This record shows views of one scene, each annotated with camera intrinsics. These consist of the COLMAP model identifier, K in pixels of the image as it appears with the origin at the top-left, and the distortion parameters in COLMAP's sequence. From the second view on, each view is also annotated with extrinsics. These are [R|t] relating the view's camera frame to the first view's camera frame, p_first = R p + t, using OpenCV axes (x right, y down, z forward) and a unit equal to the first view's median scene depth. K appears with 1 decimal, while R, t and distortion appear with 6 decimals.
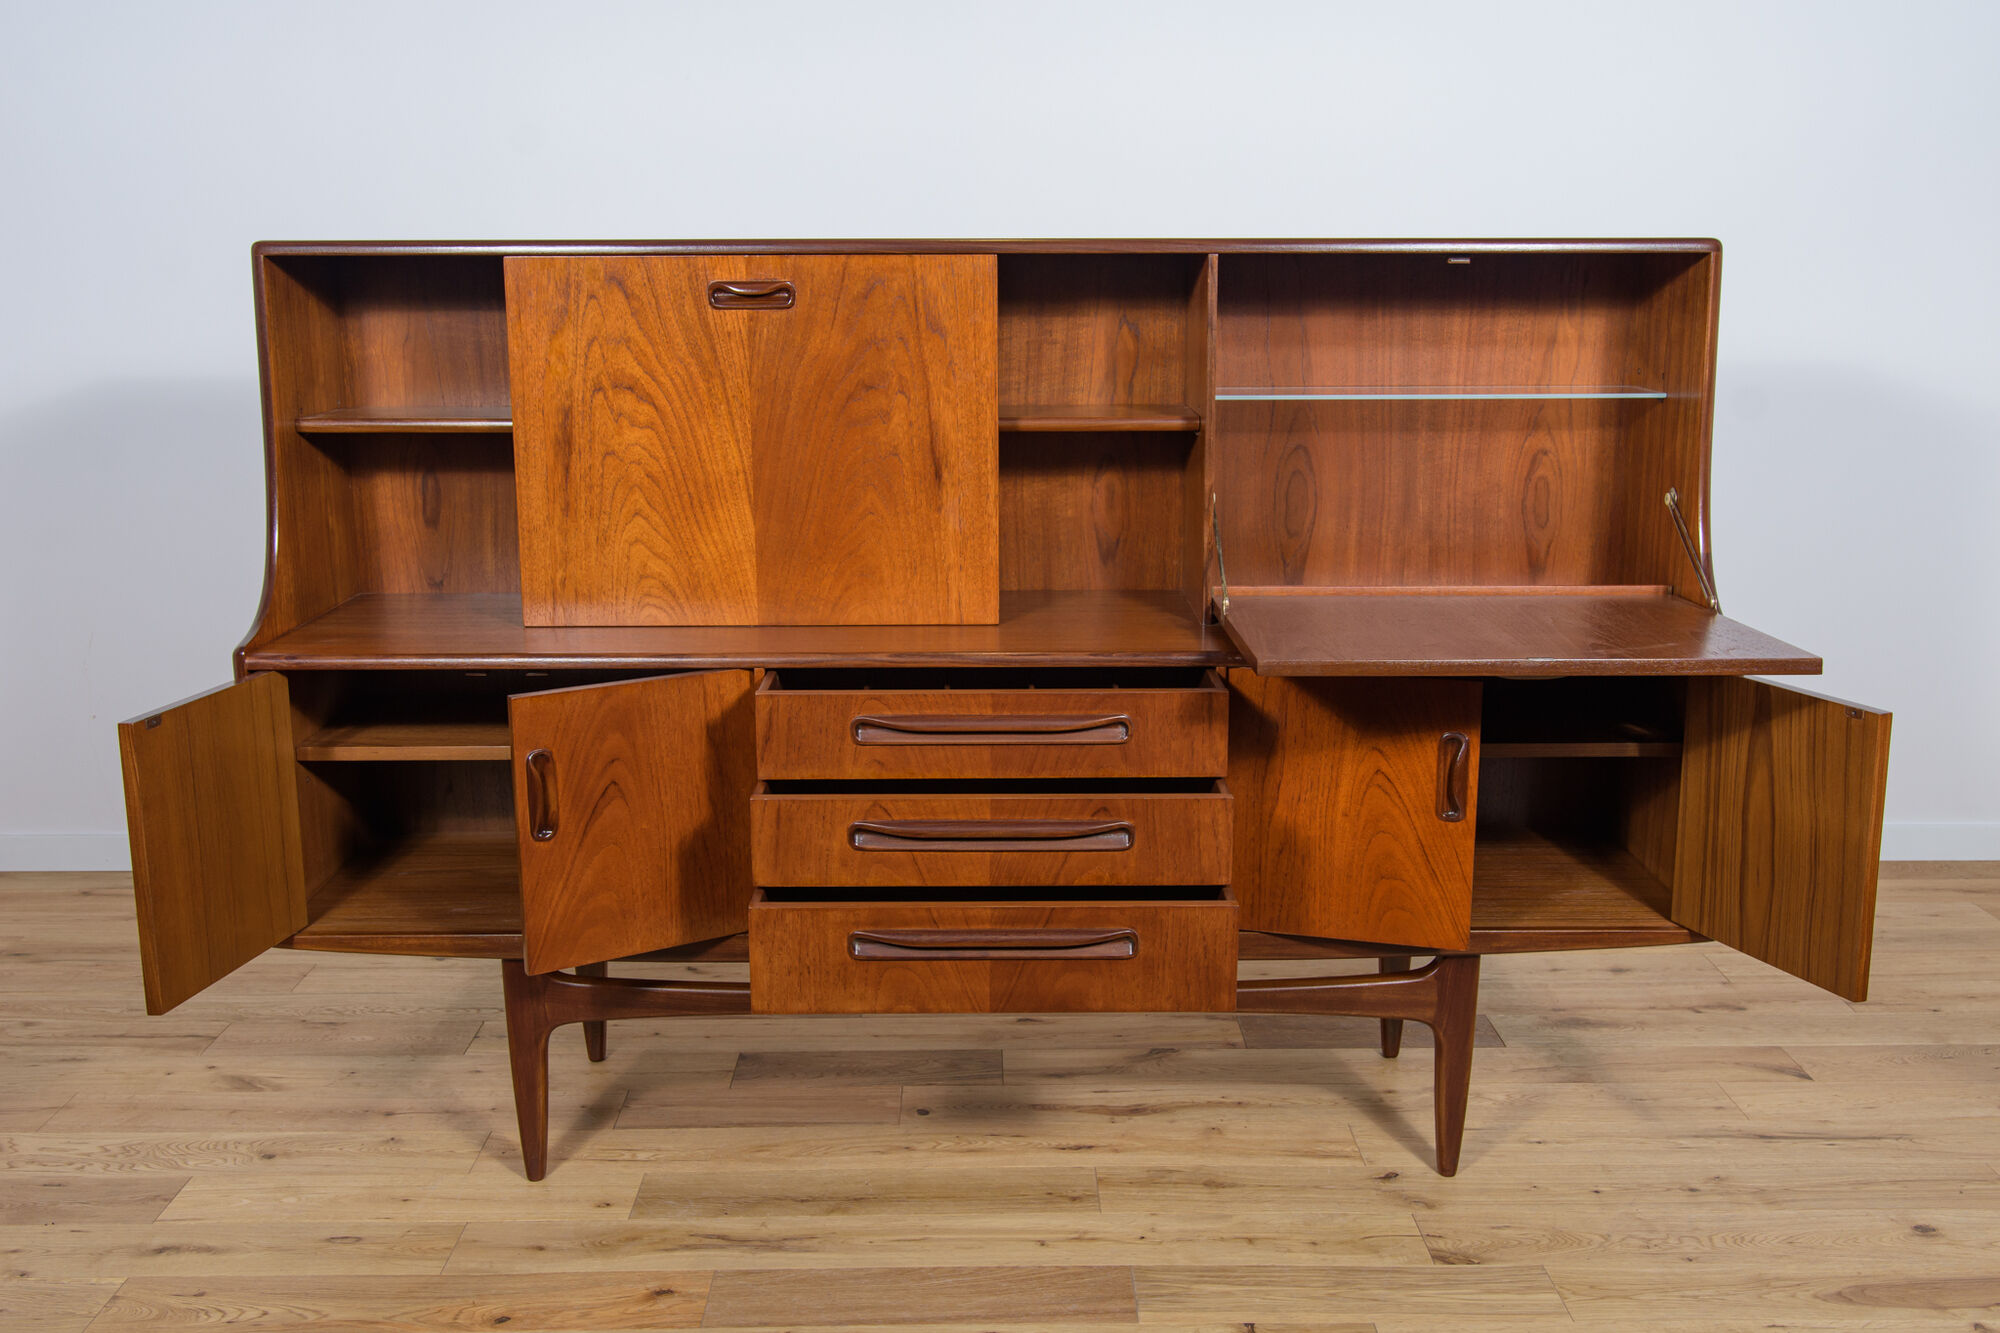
lens RADIAL K [[1931.9, 0, 1000.0], [0, 1931.9, 666.5], [0, 0, 1]] dist [-0.047977, 0.103430]
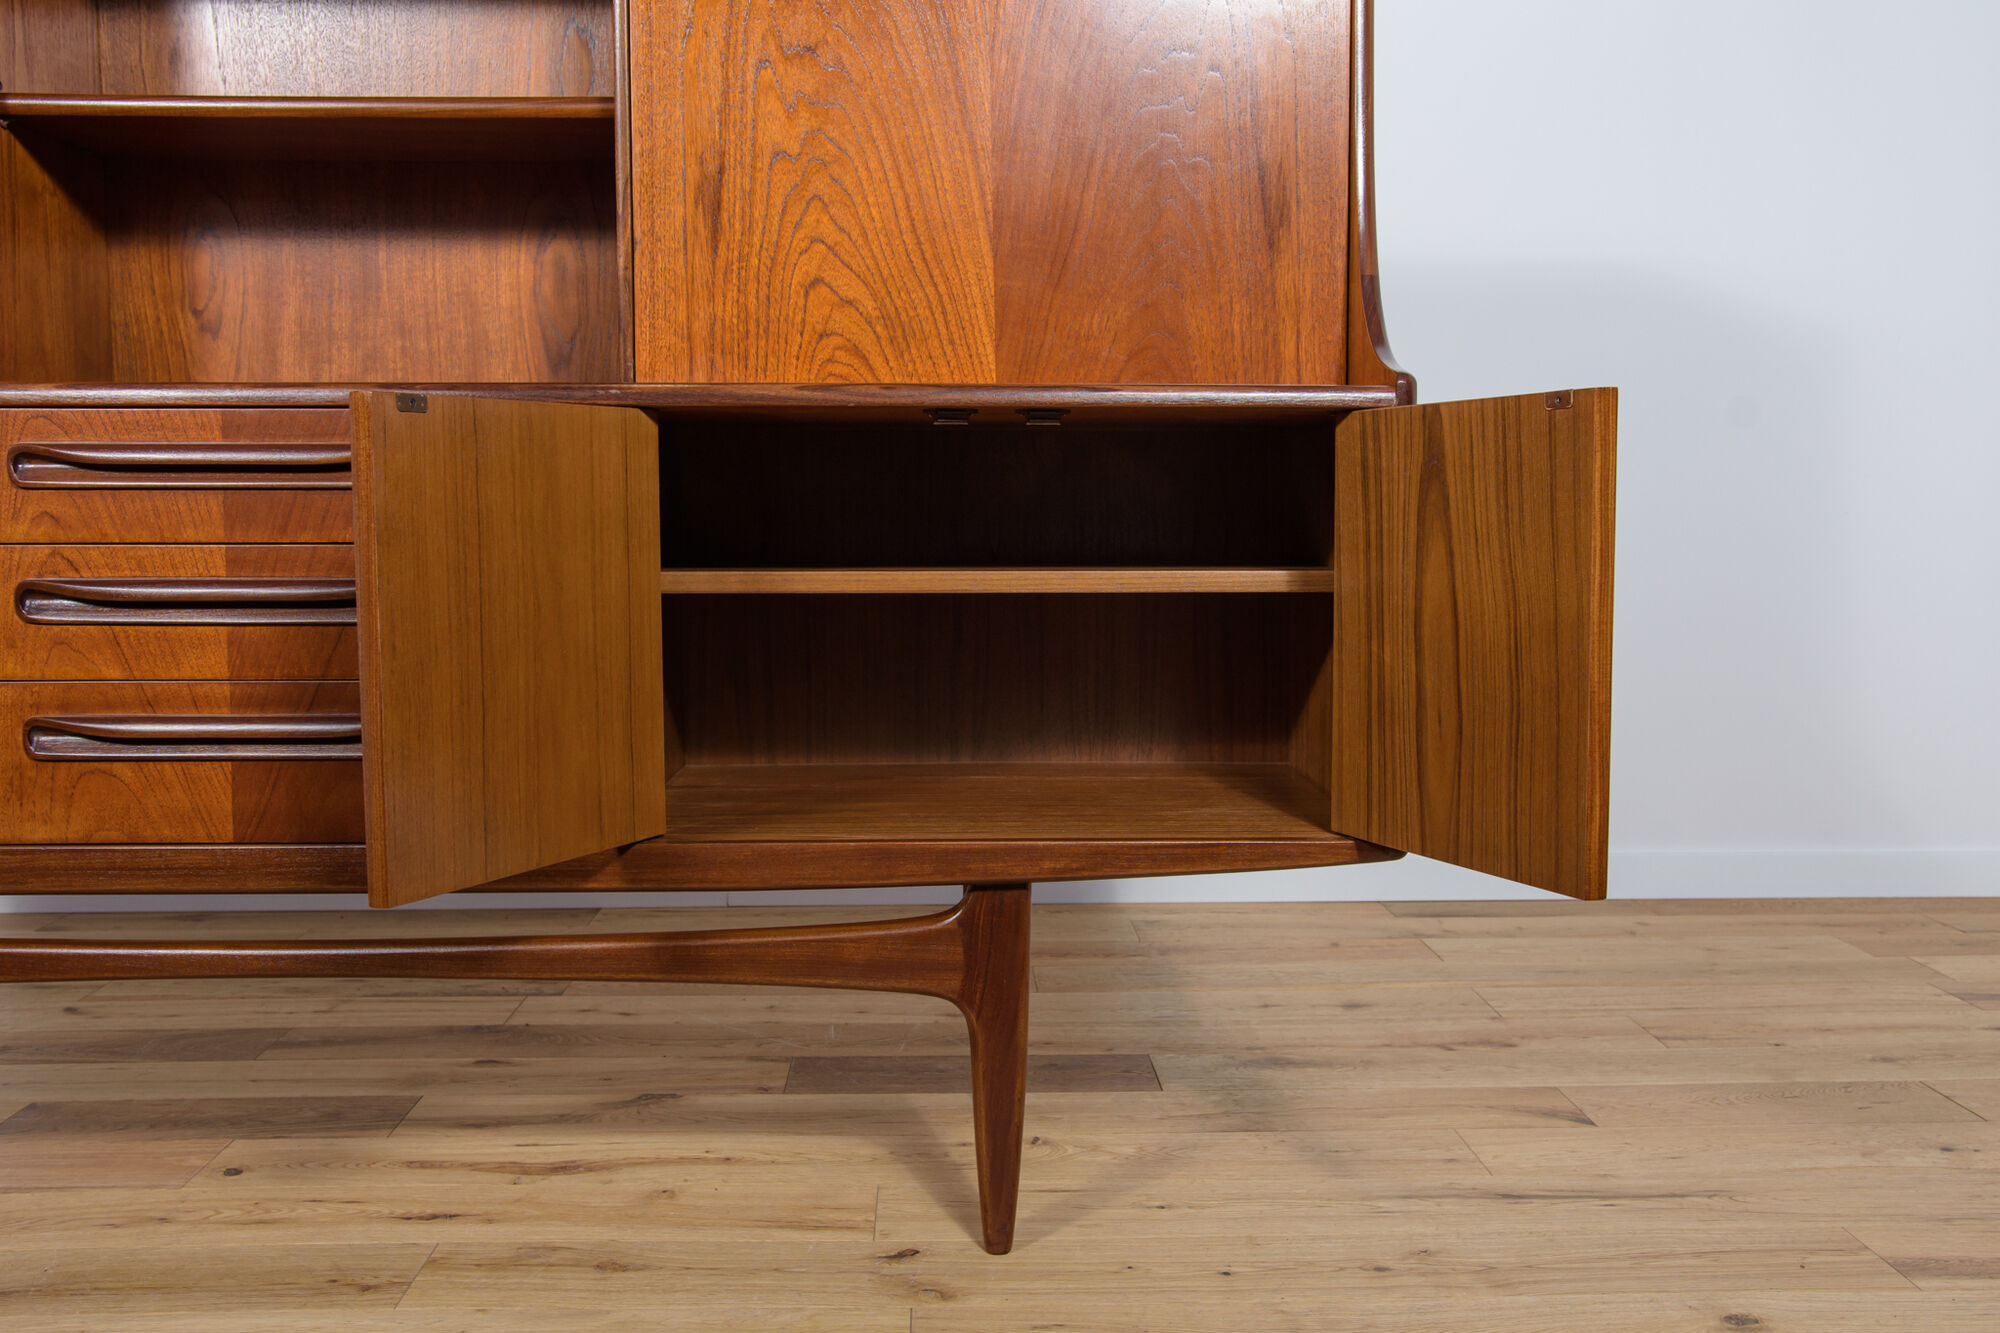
lens RADIAL K [[1840.6, 0, 1000.0], [0, 1840.6, 666.5], [0, 0, 1]] dist [-0.054992, 0.091871]
pose [[0.999610, -0.000298, 0.027911, 0.215539], [0.003728, 0.992409, -0.122926, 0.147348], [-0.027662, 0.122982, 0.992023, 0.381691]]
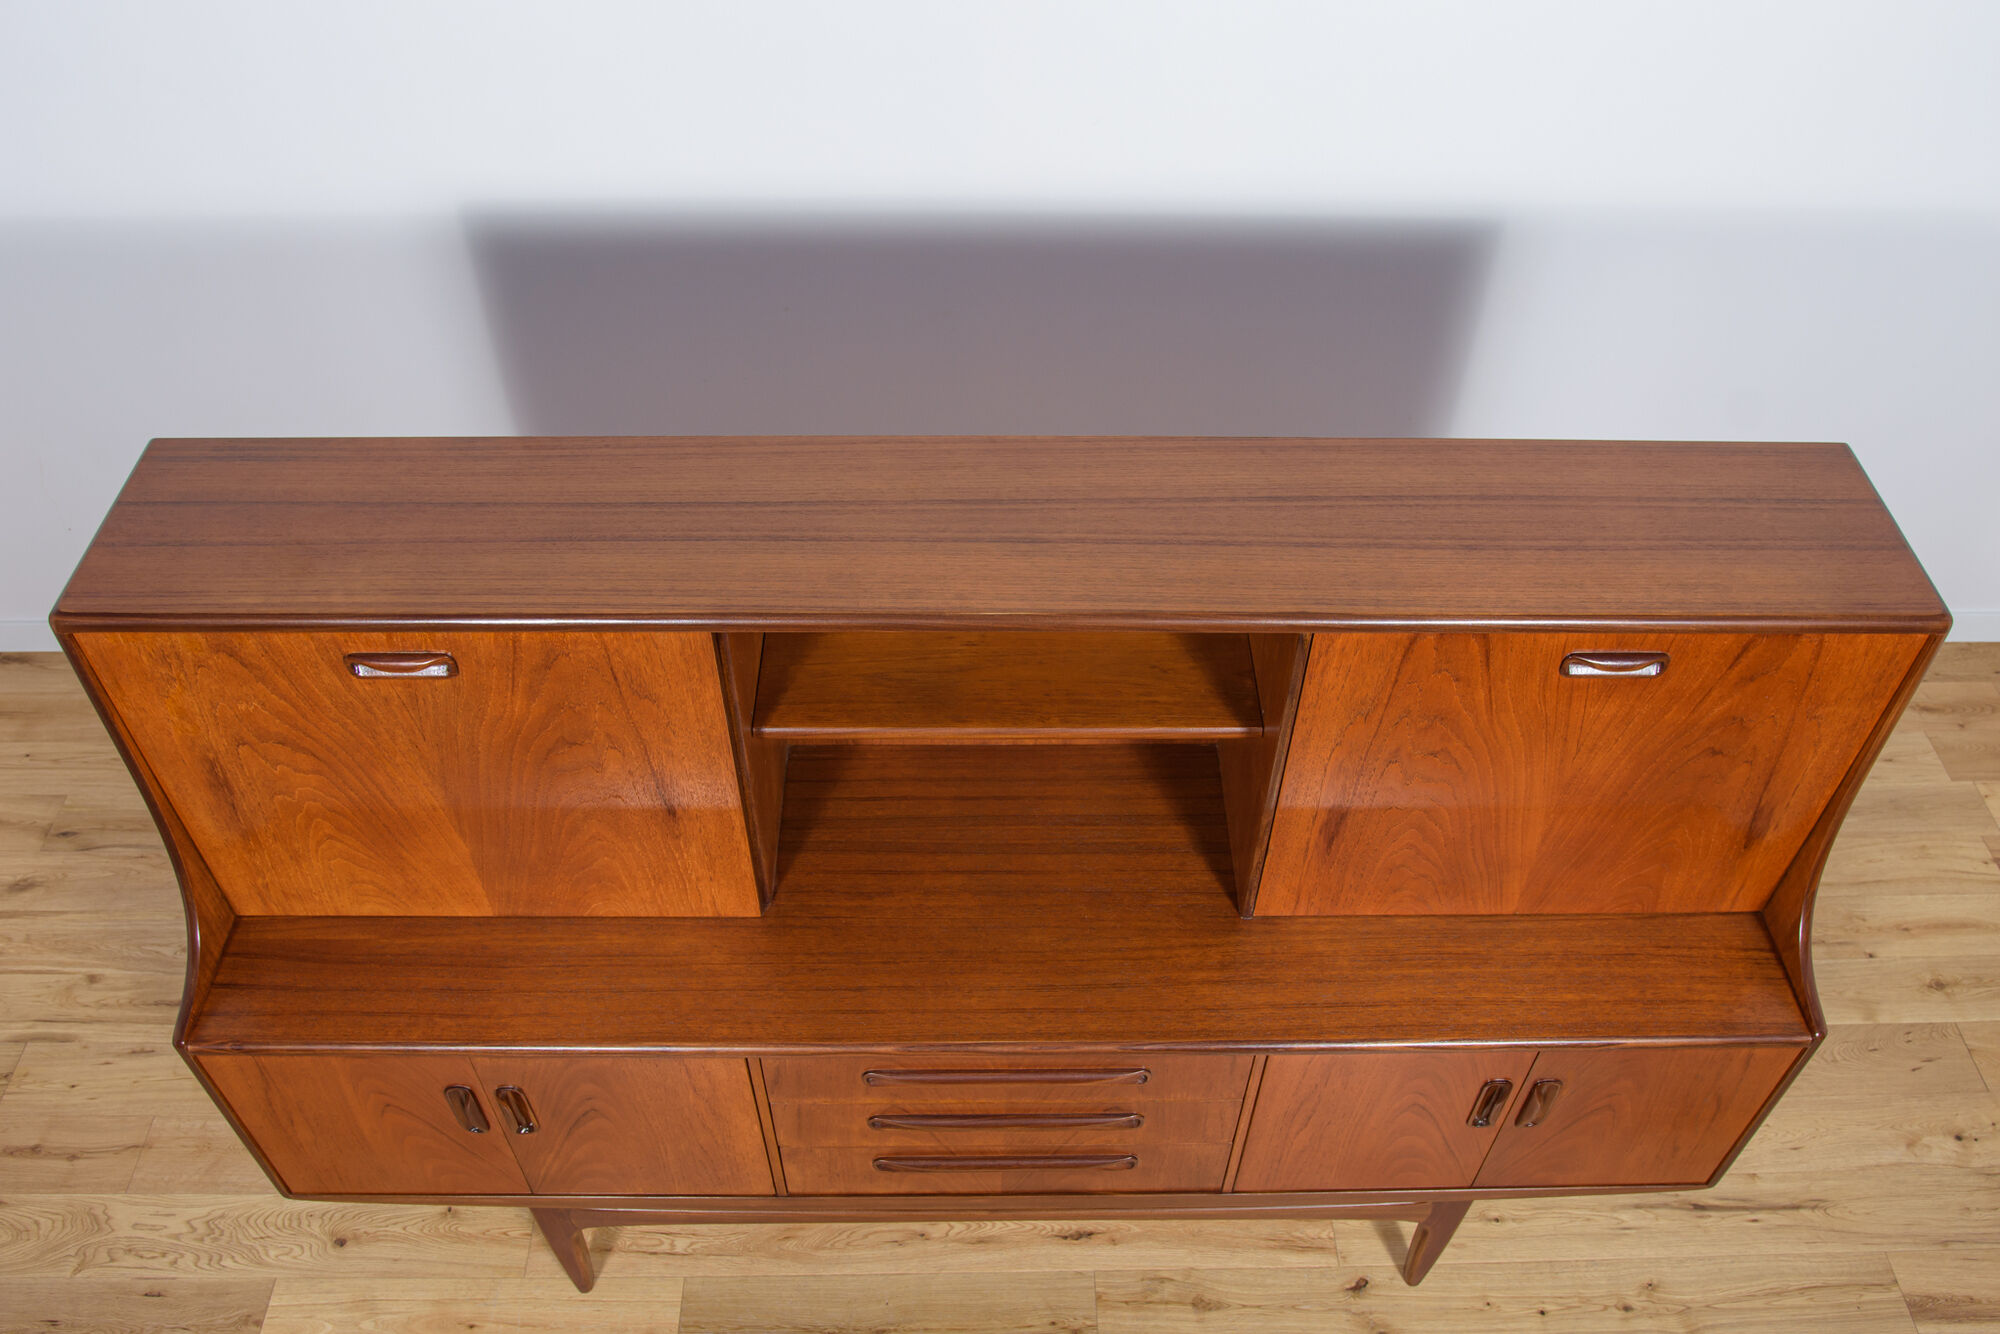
lens RADIAL K [[1578.2, 0, 1000.0], [0, 1578.2, 667.0], [0, 0, 1]] dist [-0.060091, 0.007936]
pose [[0.999884, 0.002840, 0.014950, -0.018650], [-0.010690, 0.830297, 0.557218, -0.523228], [-0.010830, -0.557313, 0.830232, 0.452834]]
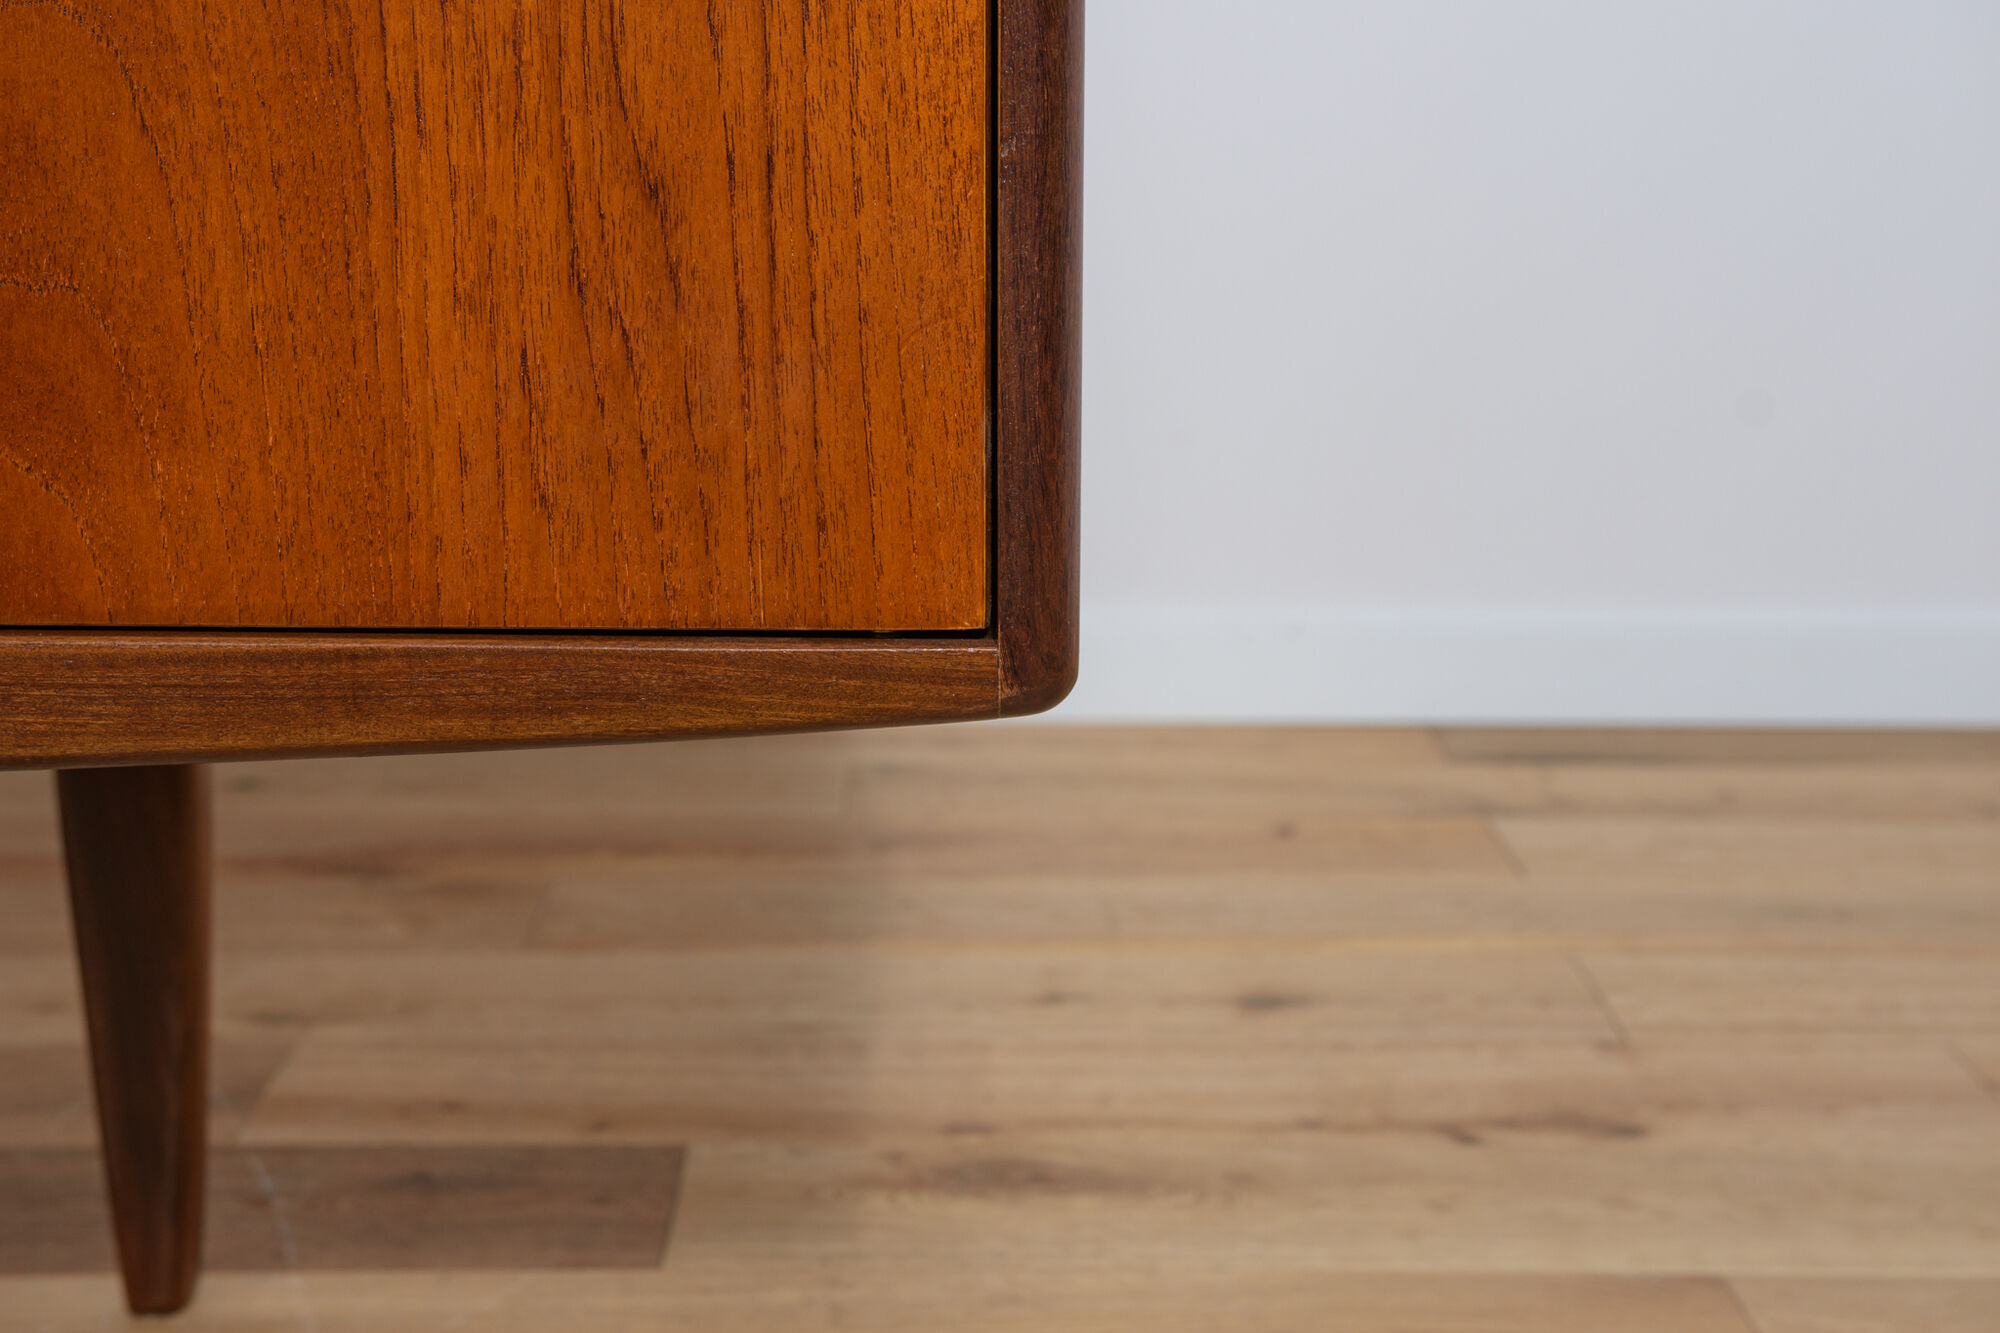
lens RADIAL K [[2897.5, 0, 1000.0], [0, 2897.5, 666.5], [0, 0, 1]] dist [0.094697, 0.030111]
pose [[0.999912, 0.006575, 0.011545, 0.350966], [-0.006677, 0.999939, 0.008812, 0.130709], [-0.011487, -0.008889, 0.999895, 0.702959]]
